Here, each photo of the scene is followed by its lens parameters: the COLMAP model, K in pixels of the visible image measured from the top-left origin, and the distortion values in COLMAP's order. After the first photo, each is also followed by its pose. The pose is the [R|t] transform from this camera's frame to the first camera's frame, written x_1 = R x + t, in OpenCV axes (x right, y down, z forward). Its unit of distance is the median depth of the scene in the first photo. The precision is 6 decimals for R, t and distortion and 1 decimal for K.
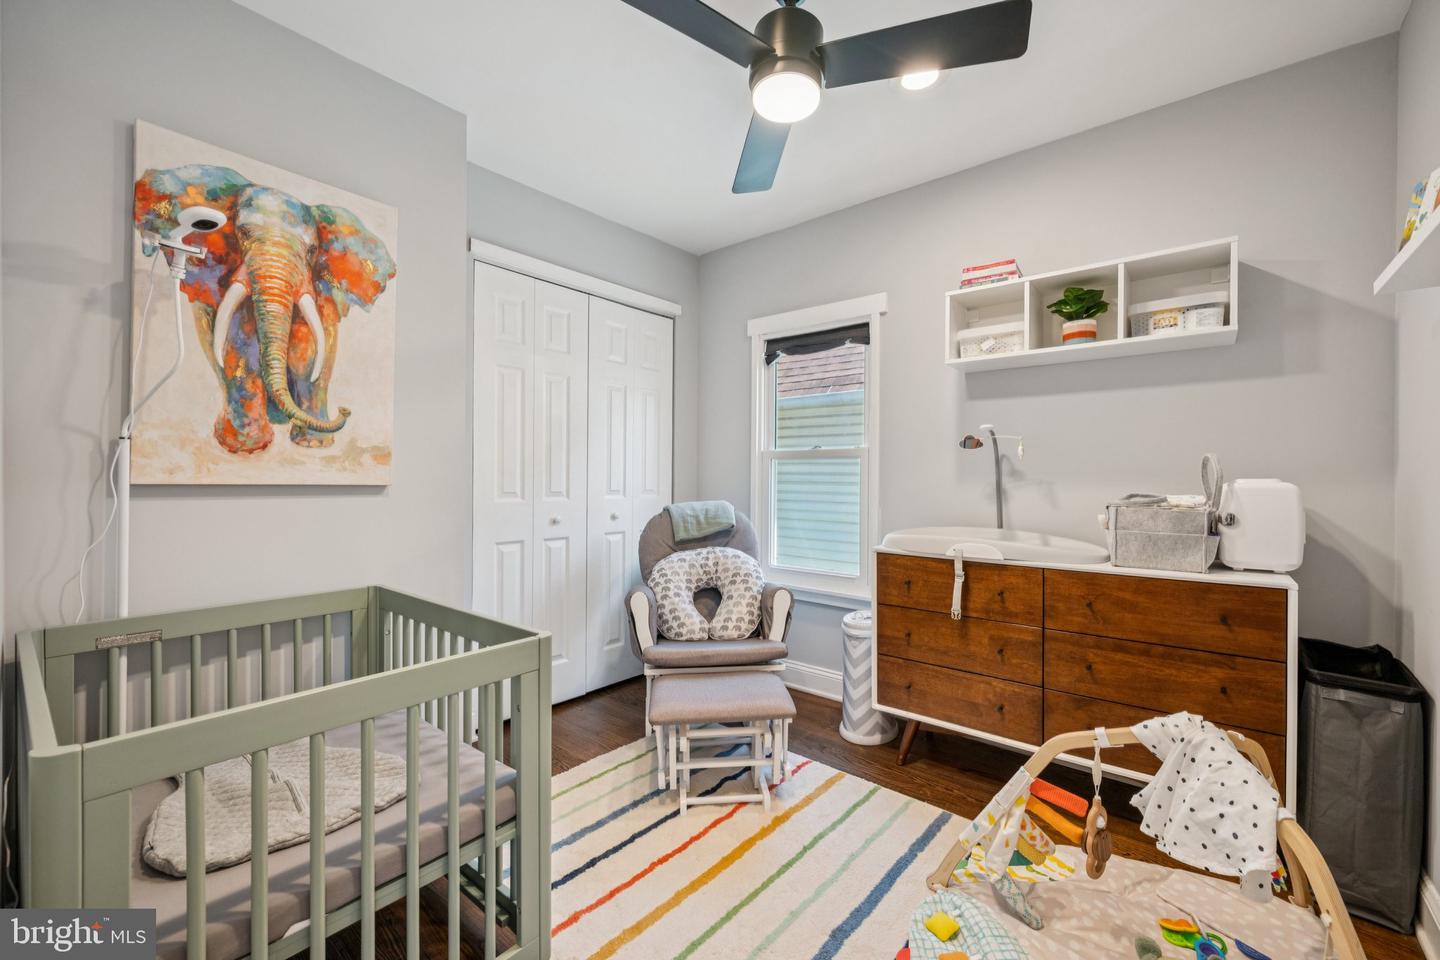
lens RADIAL K [[564.9, 0, 715.8], [0, 564.9, 478.9], [0, 0, 1]] dist [-0.002312, 0.000866]
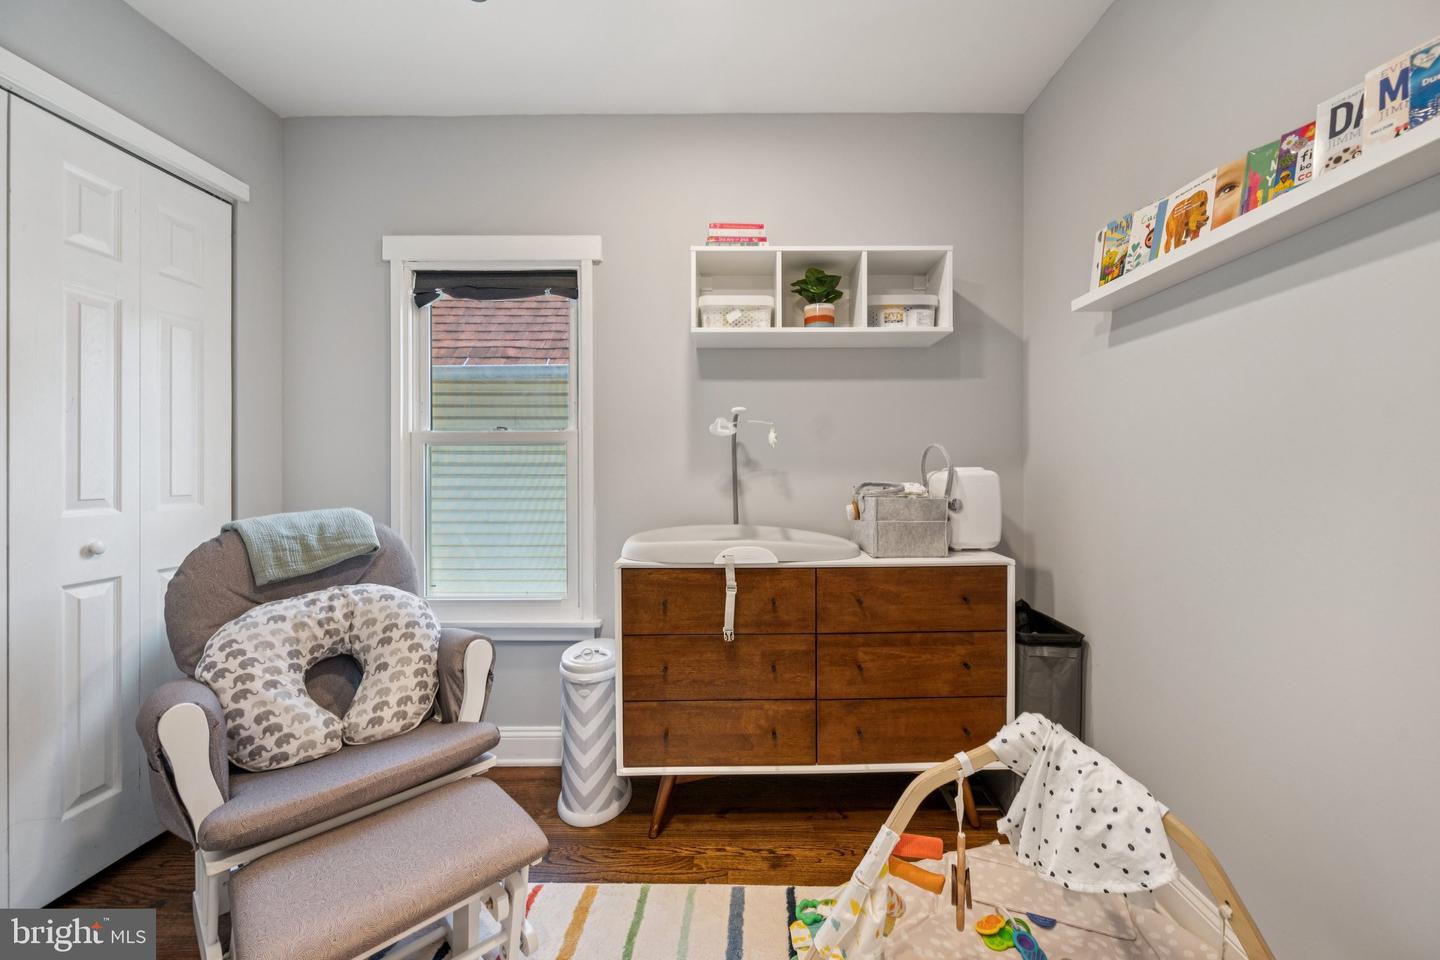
lens RADIAL K [[564.9, 0, 727.1], [0, 564.9, 468.2], [0, 0, 1]] dist [-0.002312, 0.000866]
pose [[0.766741, -0.010150, 0.641876, -0.092554], [0.010865, 0.999937, 0.002834, -0.004814], [-0.641864, 0.004801, 0.766803, 0.337192]]
